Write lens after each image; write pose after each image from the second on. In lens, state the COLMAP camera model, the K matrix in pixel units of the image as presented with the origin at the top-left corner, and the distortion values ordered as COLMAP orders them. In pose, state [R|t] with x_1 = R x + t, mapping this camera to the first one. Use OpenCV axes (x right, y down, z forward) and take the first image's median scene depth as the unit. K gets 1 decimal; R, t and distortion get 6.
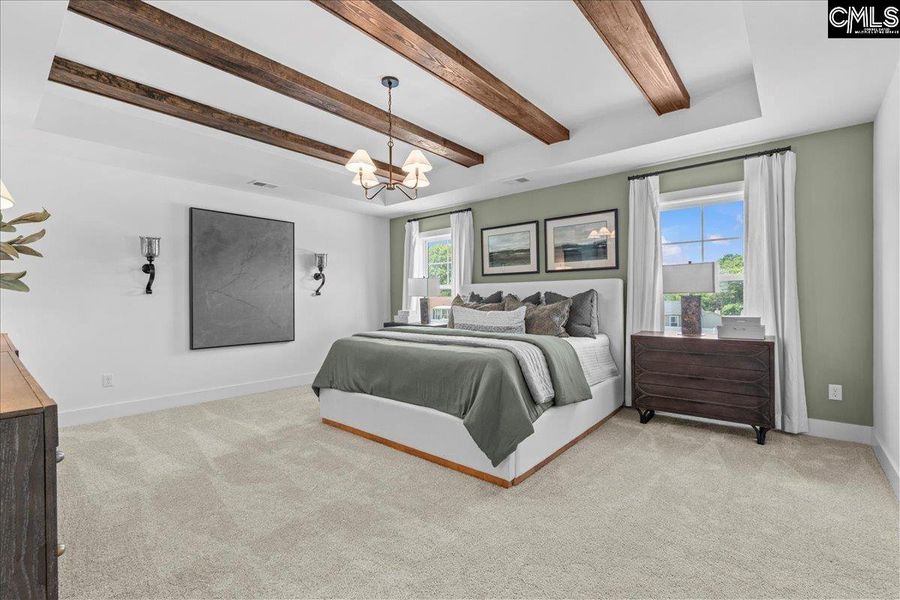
lens RADIAL K [[406.3, 0, 451.4], [0, 406.3, 299.3], [0, 0, 1]] dist [-0.007728, 0.001072]
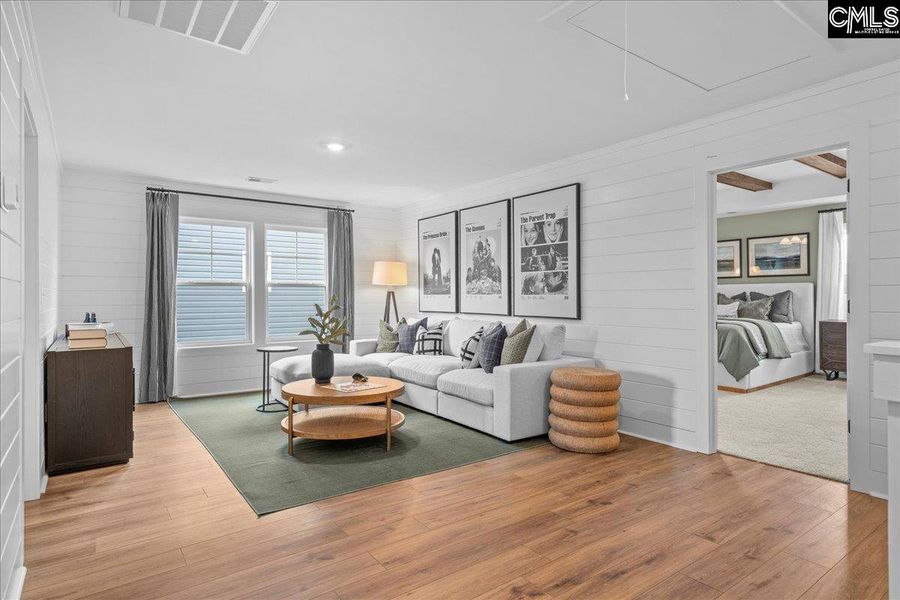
lens RADIAL K [[488.7, 0, 447.0], [0, 488.7, 297.4], [0, 0, 1]] dist [0.002487, 0.000218]
pose [[0.970226, 0.004712, -0.242156, -0.413350], [-0.004850, 0.999988, 0.000025, 0.006643], [0.242153, 0.001150, 0.970237, -0.987847]]
